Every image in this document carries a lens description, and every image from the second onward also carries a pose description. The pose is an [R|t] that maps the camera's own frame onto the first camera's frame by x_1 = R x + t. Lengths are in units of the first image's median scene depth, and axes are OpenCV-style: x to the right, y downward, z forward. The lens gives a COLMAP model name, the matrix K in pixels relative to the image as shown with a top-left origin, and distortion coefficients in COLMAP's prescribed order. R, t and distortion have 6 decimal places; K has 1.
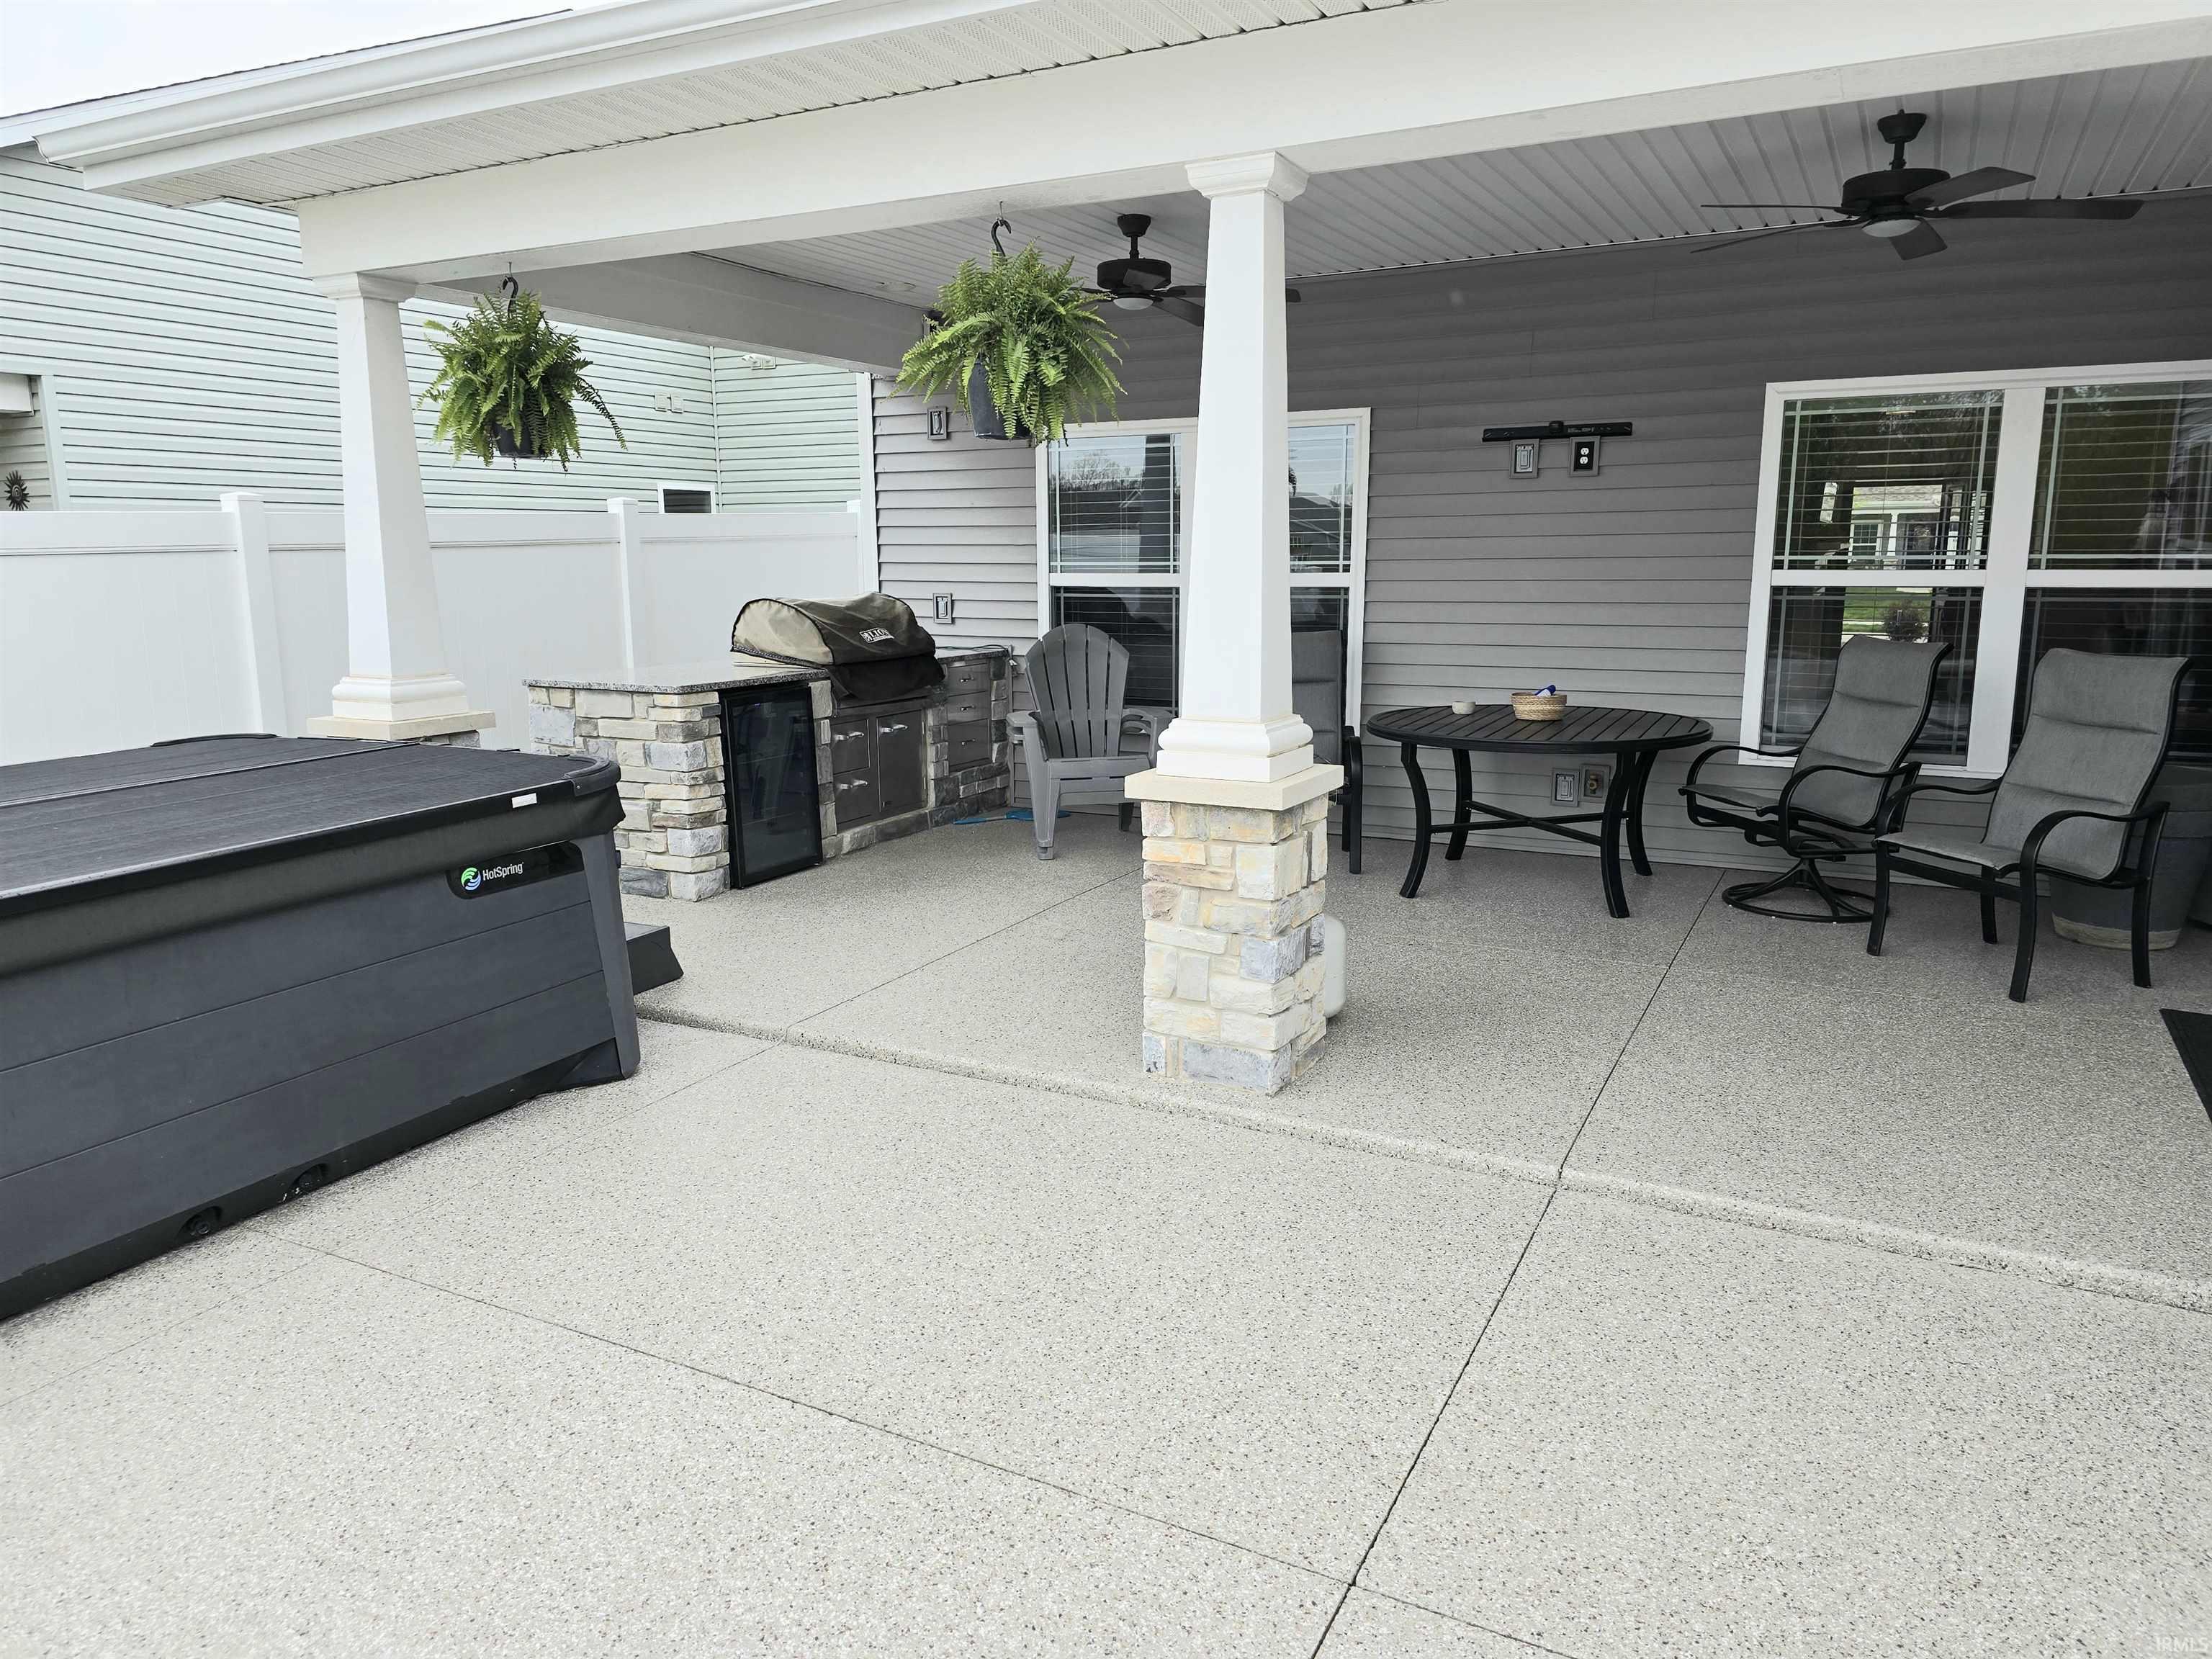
lens RADIAL K [[1475.7, 0, 1099.0], [0, 1475.7, 819.4], [0, 0, 1]] dist [0.061432, -0.050656]
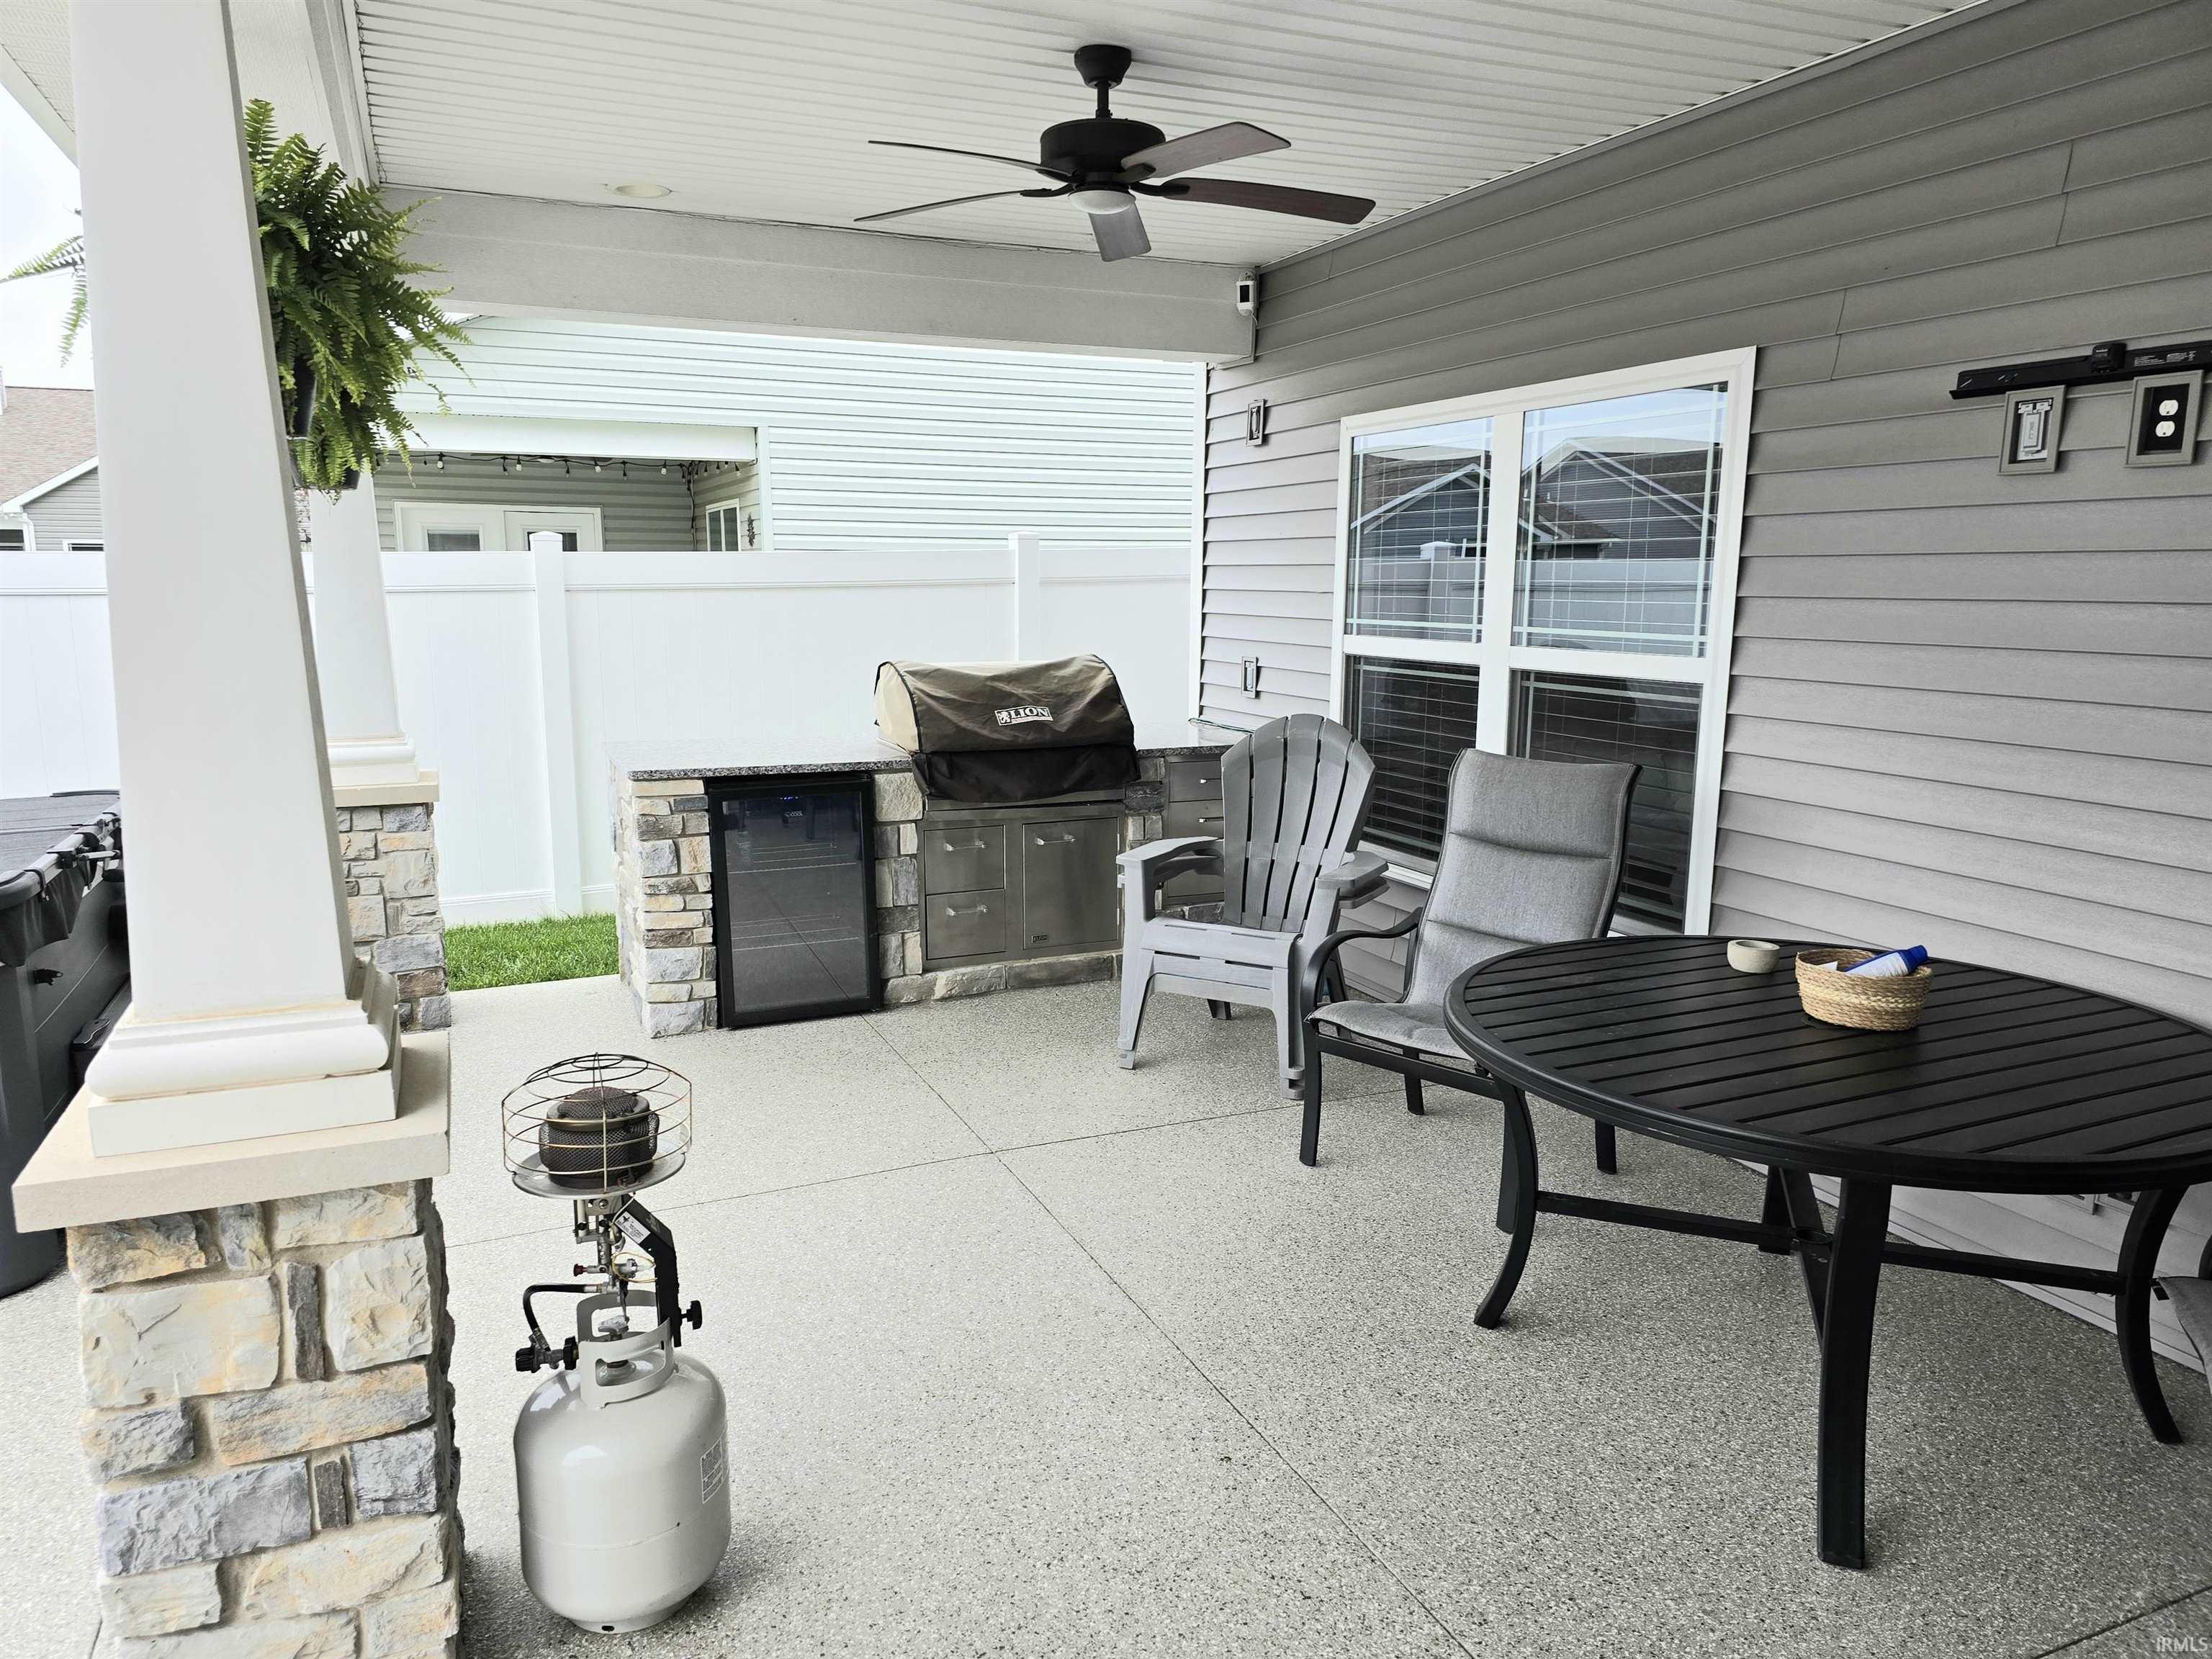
lens RADIAL K [[1475.7, 0, 1075.9], [0, 1475.7, 836.9], [0, 0, 1]] dist [0.061432, -0.050656]
pose [[0.774026, 0.119759, -0.621724, 0.358268], [-0.121634, 0.991784, 0.039612, -0.102423], [0.621360, 0.044962, 0.782234, 0.466317]]
